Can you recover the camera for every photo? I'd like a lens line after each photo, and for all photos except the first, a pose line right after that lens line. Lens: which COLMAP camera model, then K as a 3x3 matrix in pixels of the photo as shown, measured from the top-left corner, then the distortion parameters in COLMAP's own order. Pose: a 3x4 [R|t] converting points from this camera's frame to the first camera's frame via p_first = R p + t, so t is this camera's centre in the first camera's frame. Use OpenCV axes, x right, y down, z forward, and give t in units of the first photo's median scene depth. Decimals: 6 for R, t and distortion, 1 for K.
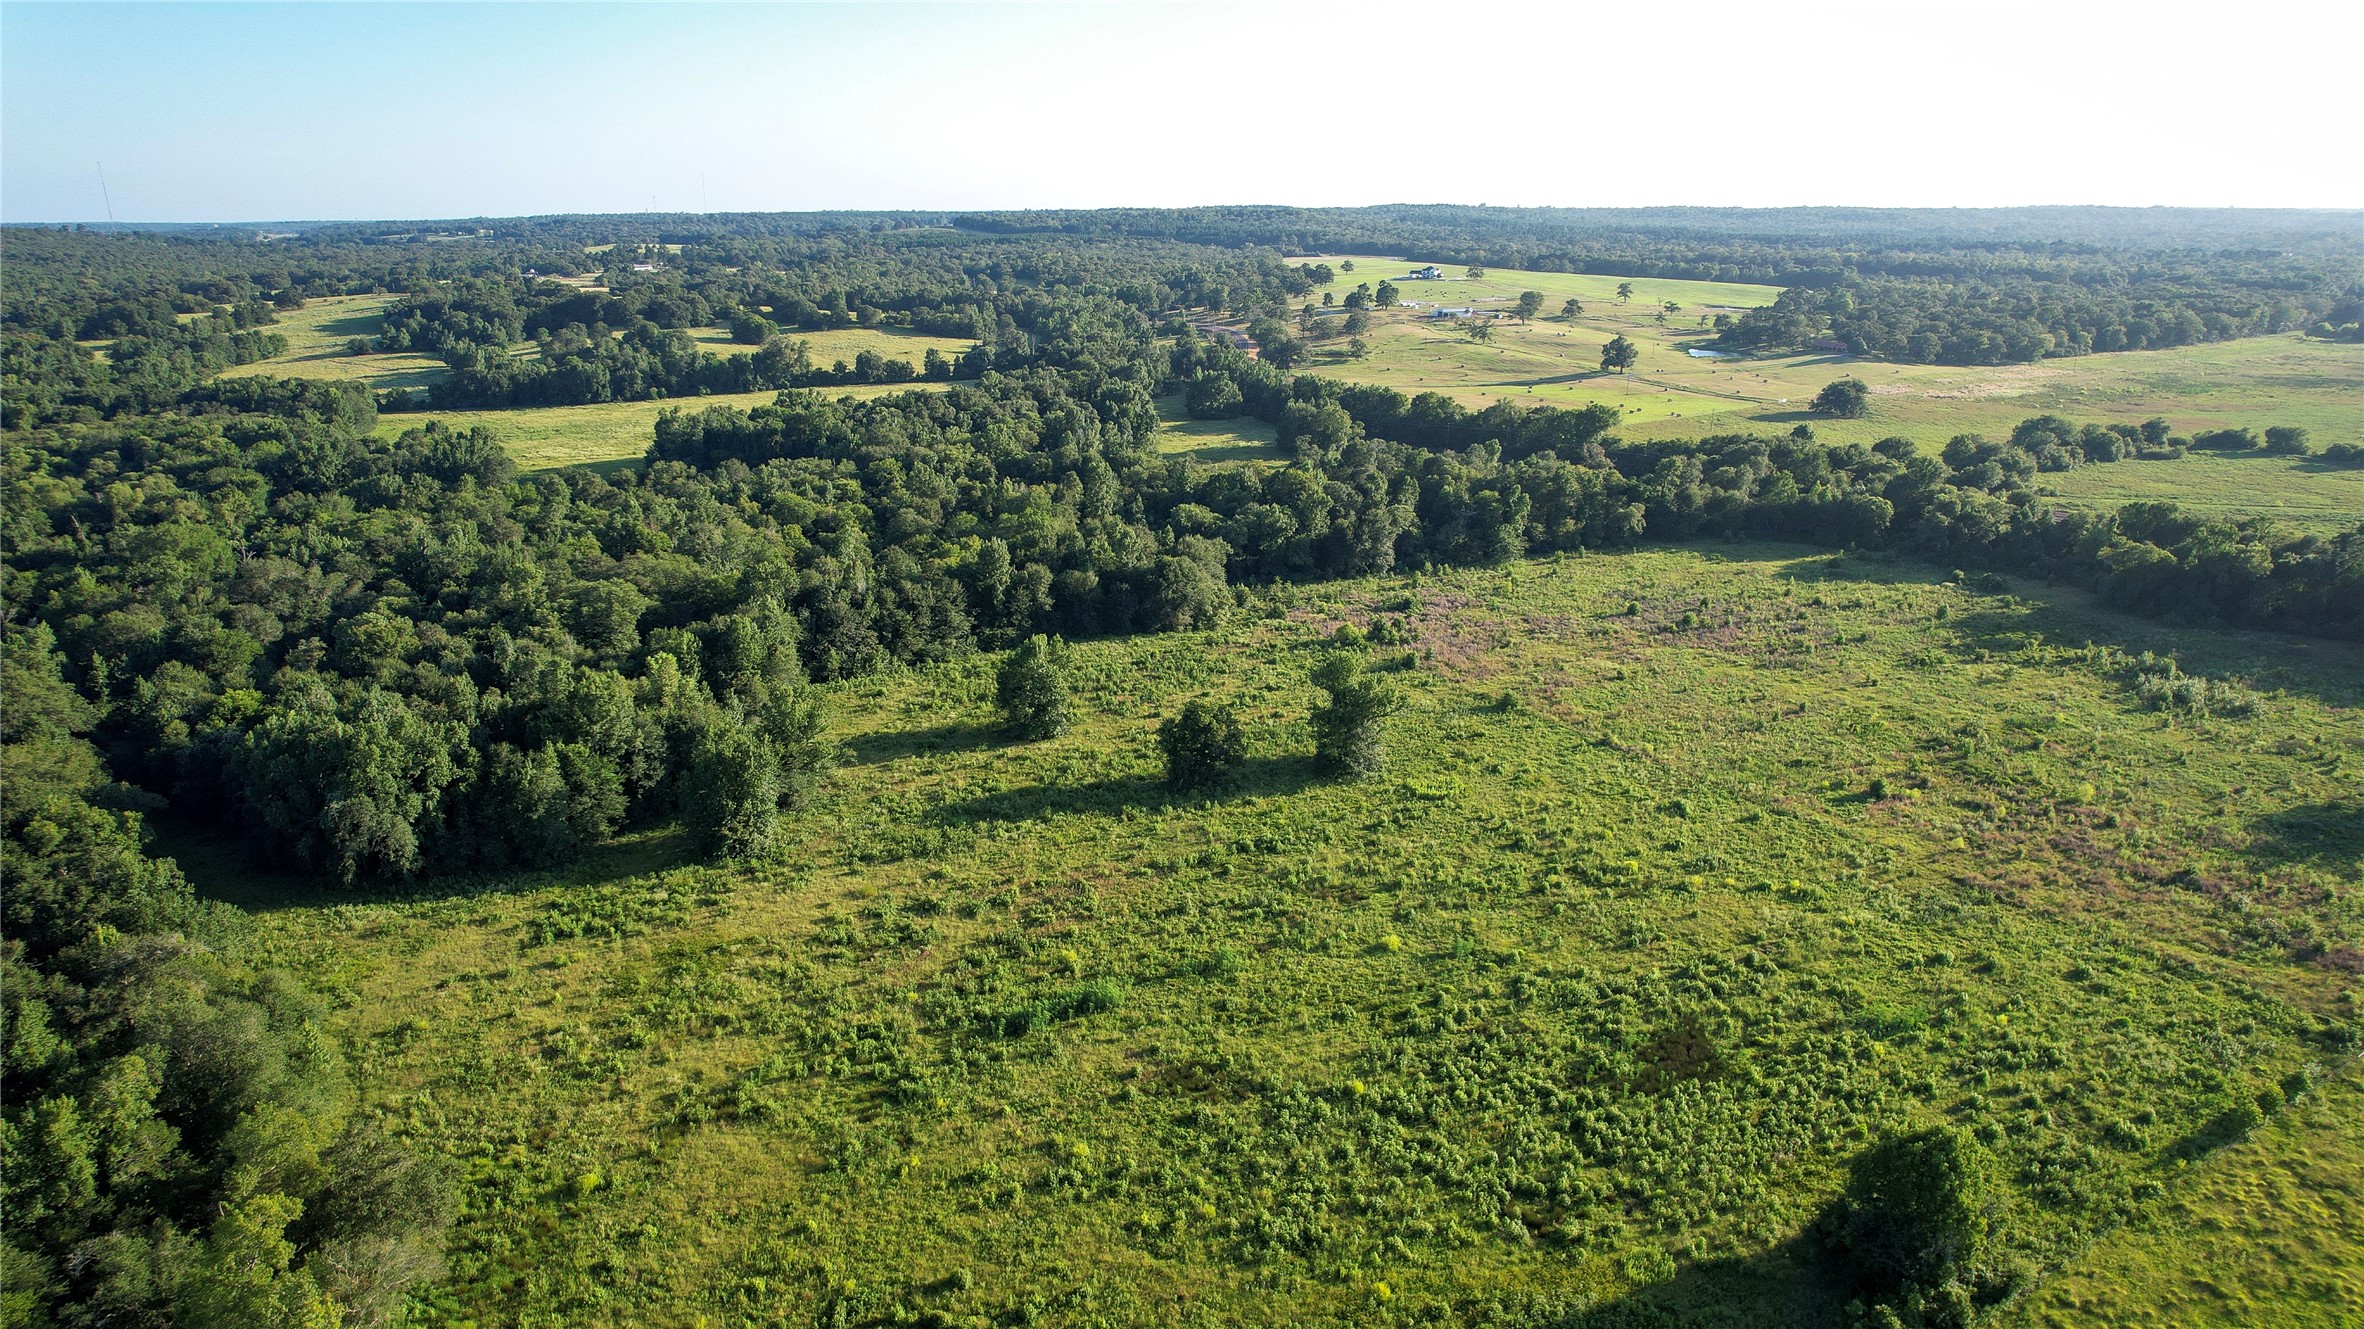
lens RADIAL K [[1497.9, 0, 1181.1], [0, 1497.9, 661.7], [0, 0, 1]] dist [-0.065574, 0.051704]
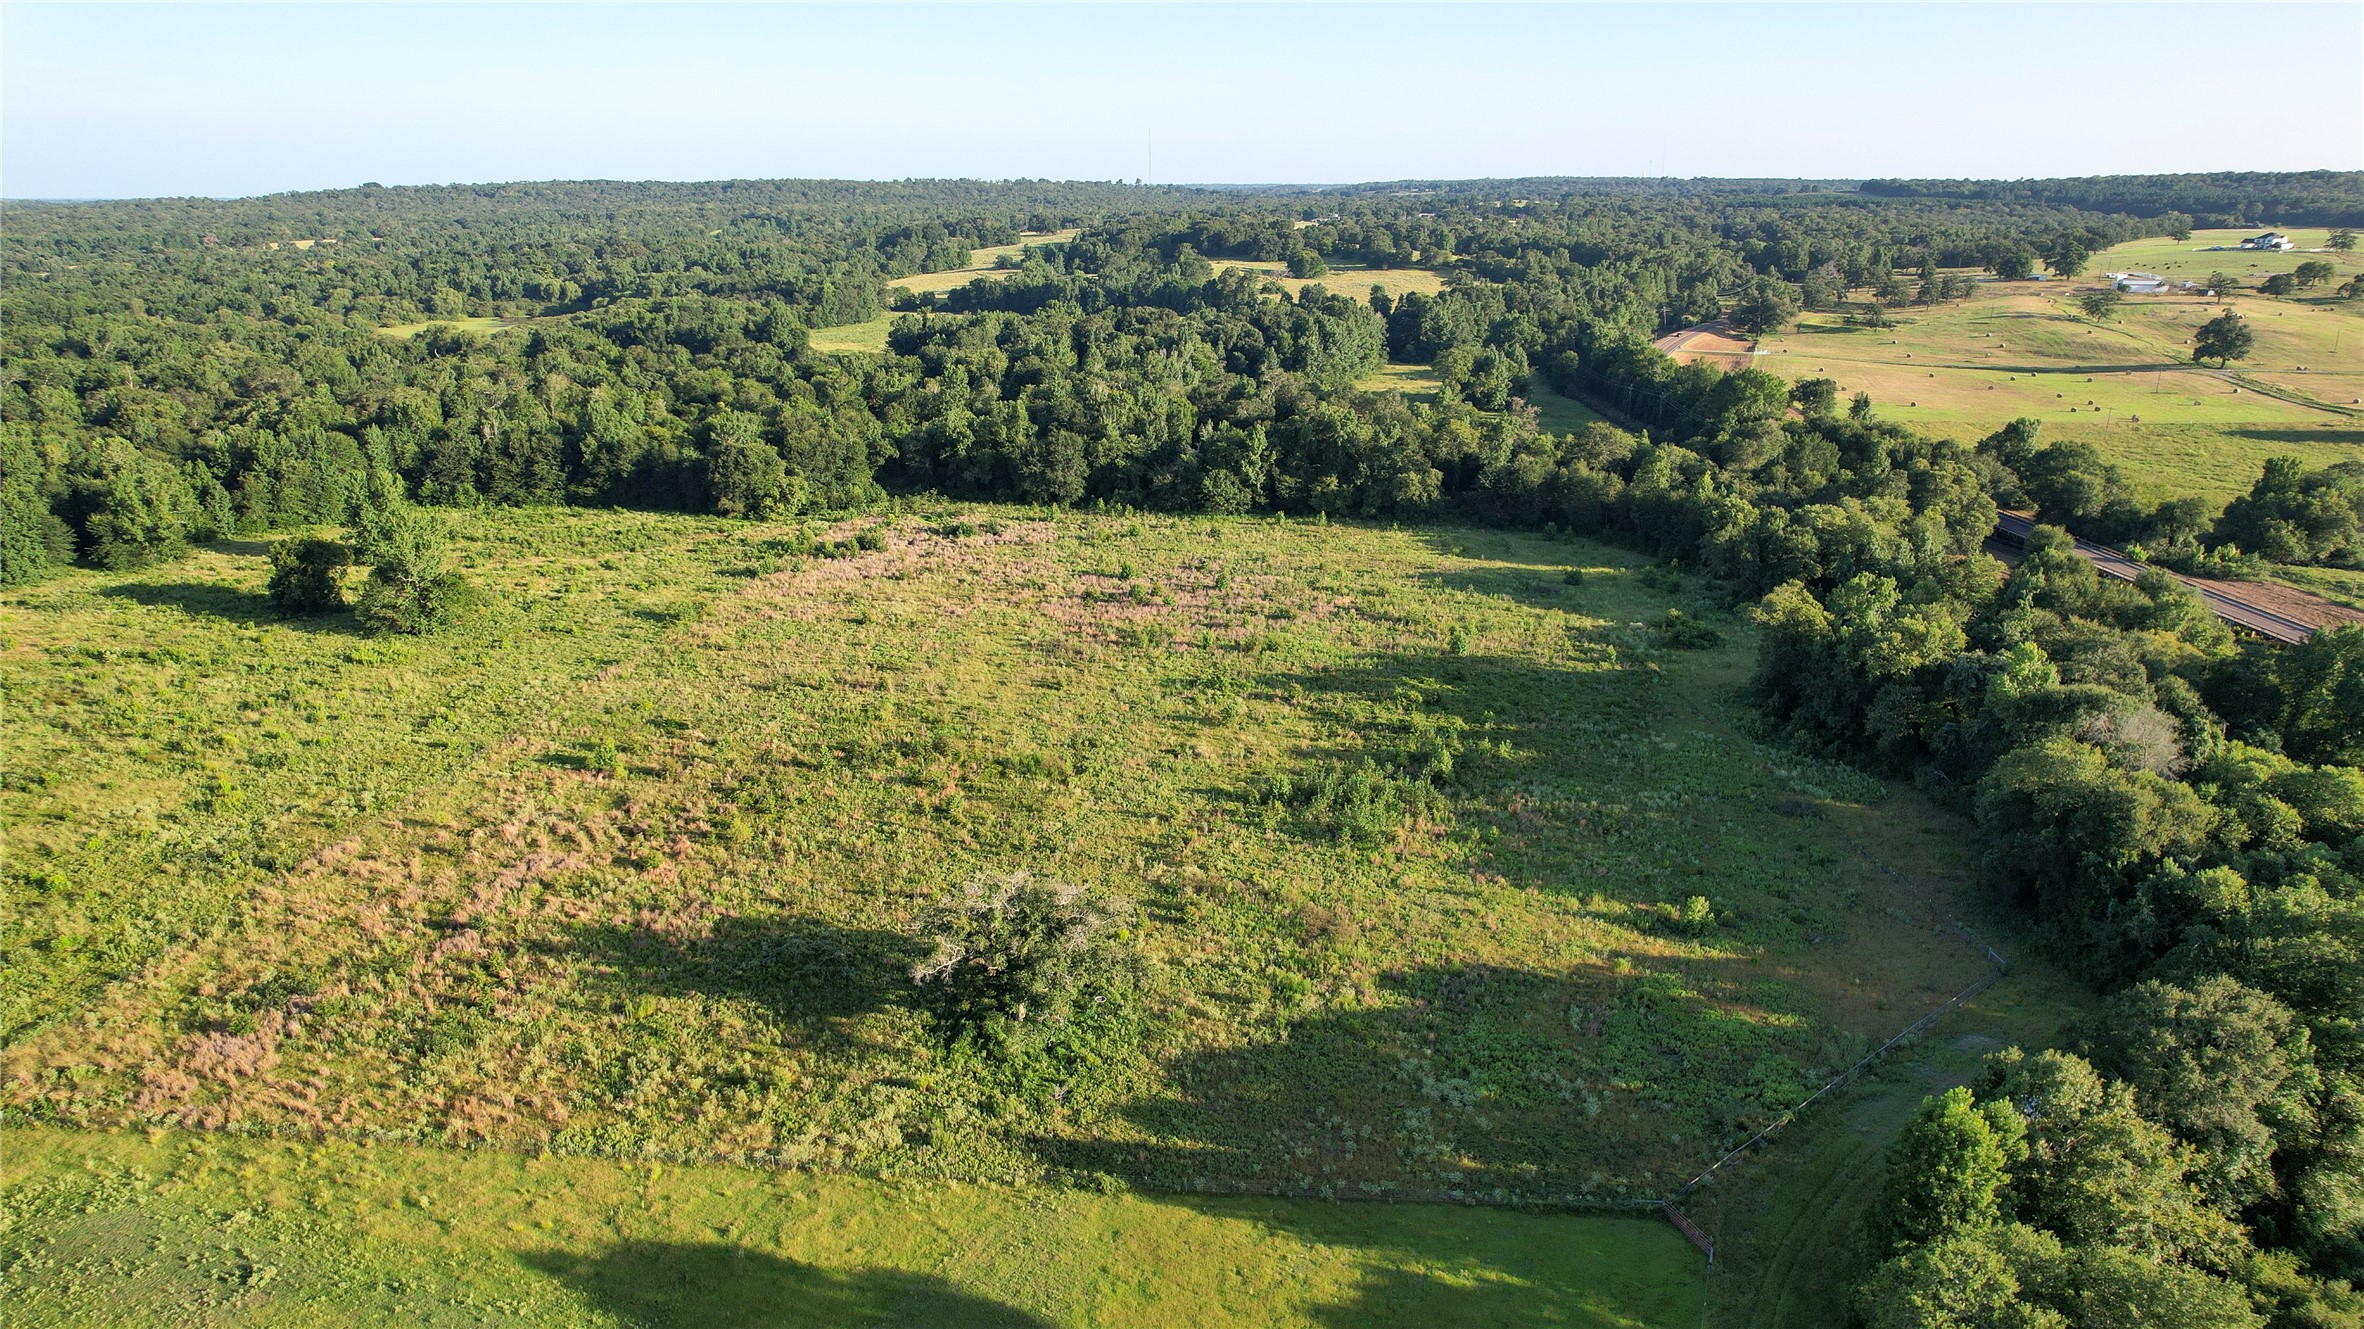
lens RADIAL K [[1497.9, 0, 1210.3], [0, 1497.9, 688.4], [0, 0, 1]] dist [-0.065574, 0.051704]
pose [[0.787746, 0.200915, -0.582314, 0.555209], [-0.180940, 0.979084, 0.093039, -0.038512], [0.588827, 0.032073, 0.807622, 0.262350]]
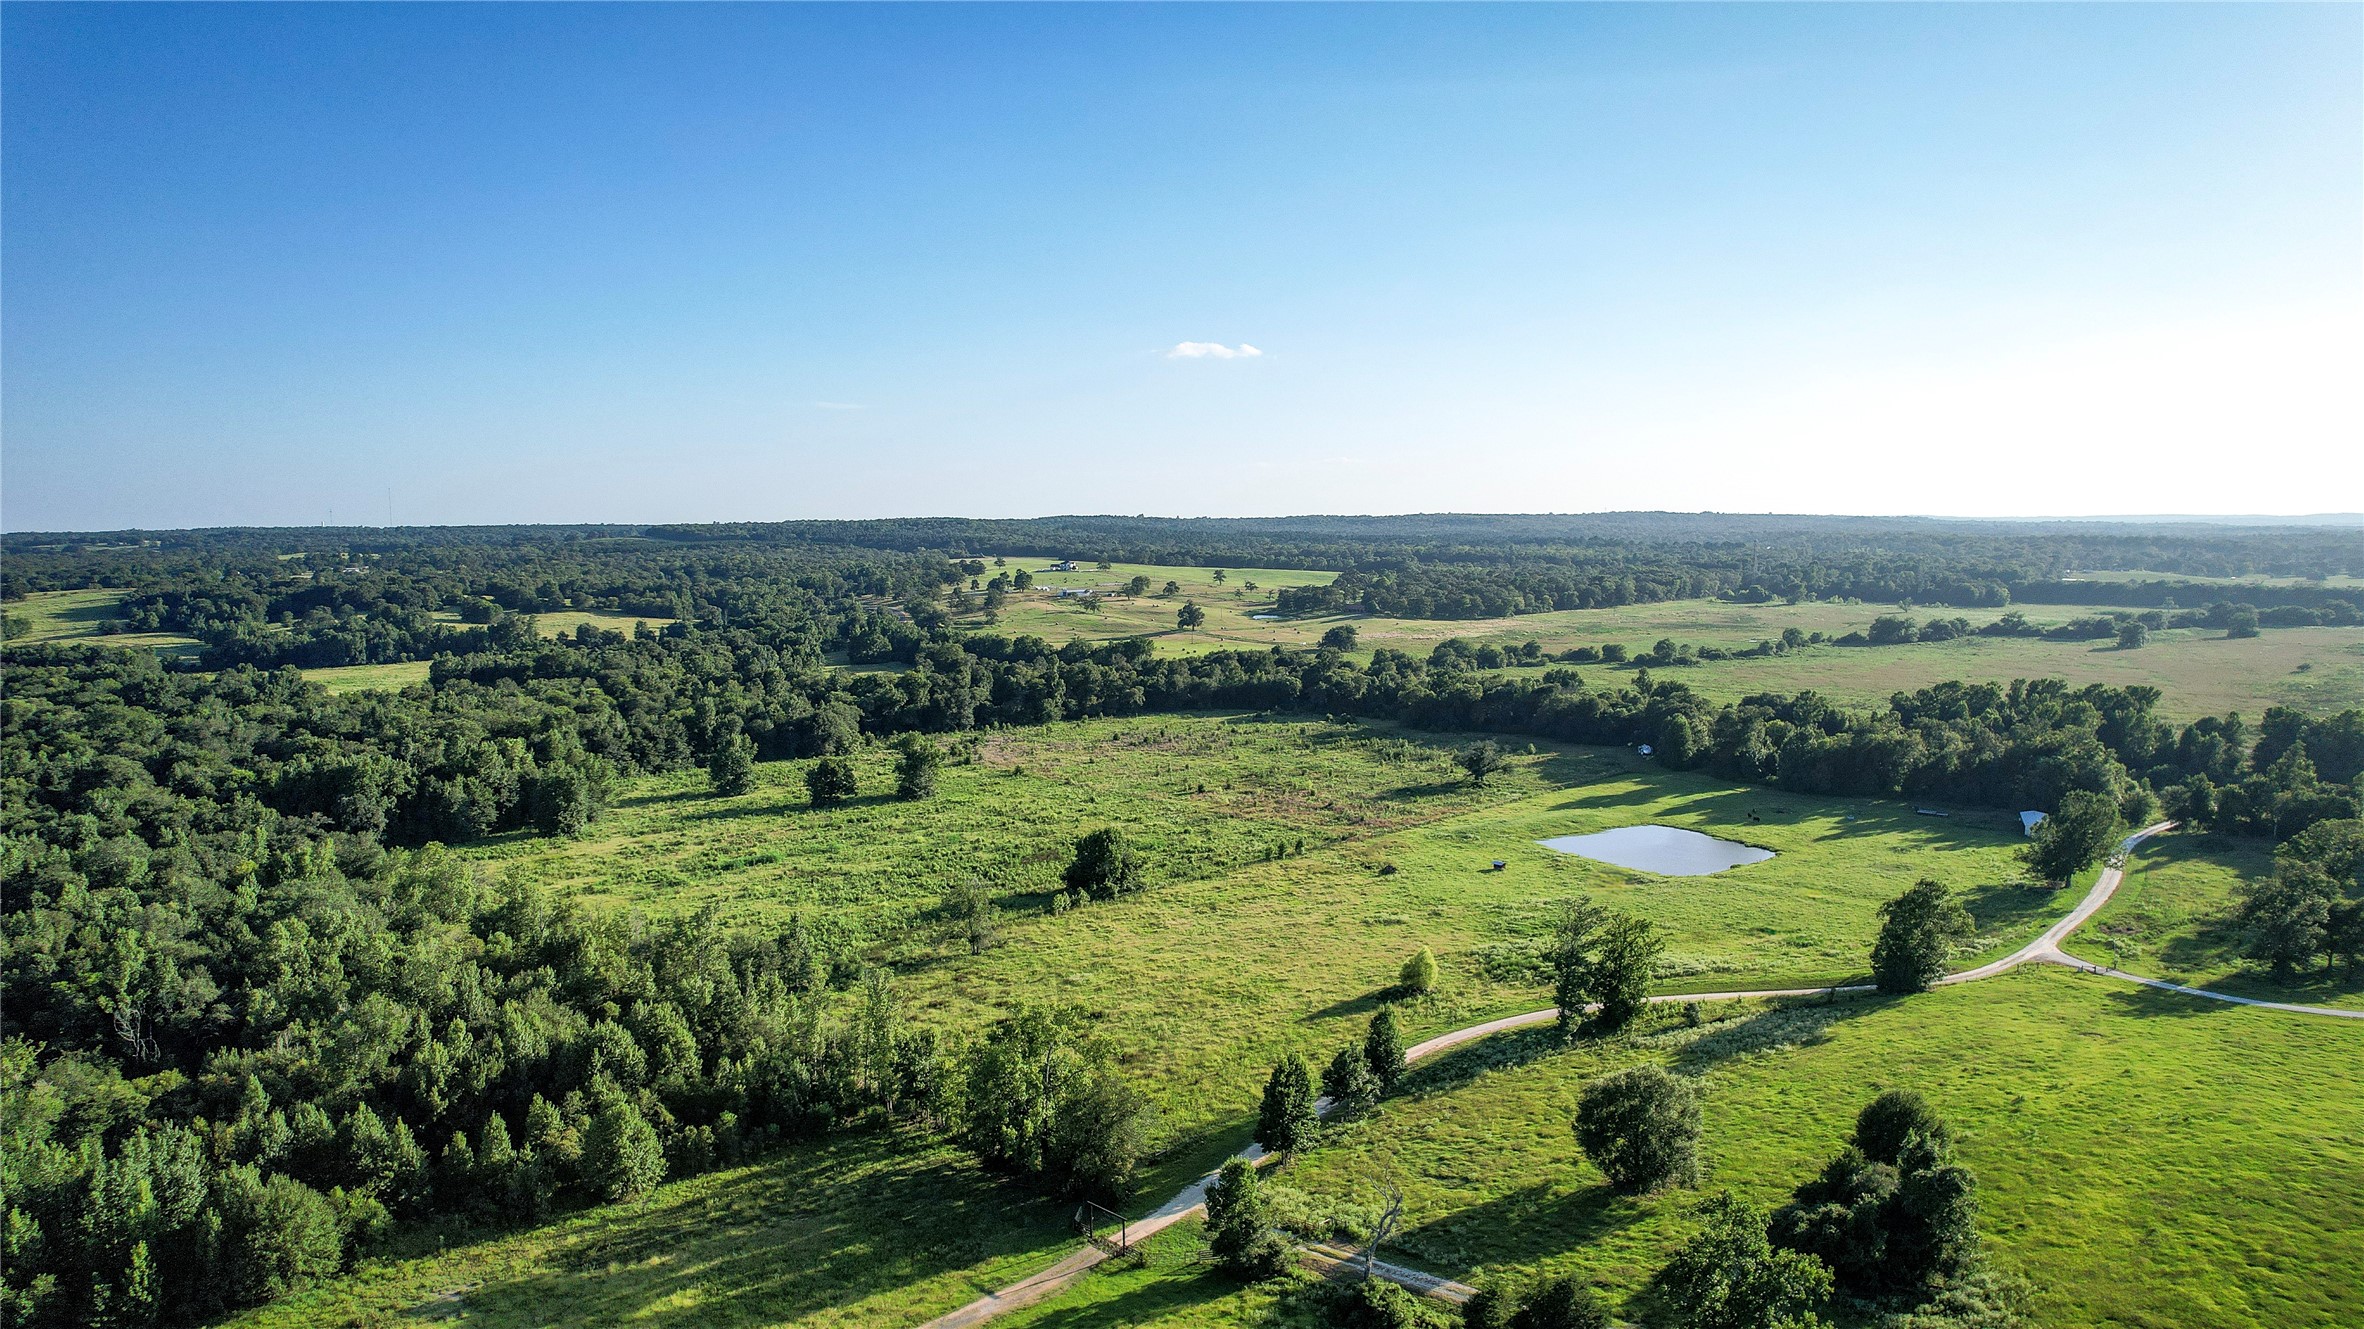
lens RADIAL K [[1497.9, 0, 1194.5], [0, 1497.9, 674.8], [0, 0, 1]] dist [-0.065574, 0.051704]
pose [[0.977488, -0.025122, 0.209491, 0.032922], [0.065203, 0.980253, -0.186689, 0.140393], [-0.200664, 0.196146, 0.959823, -0.397305]]
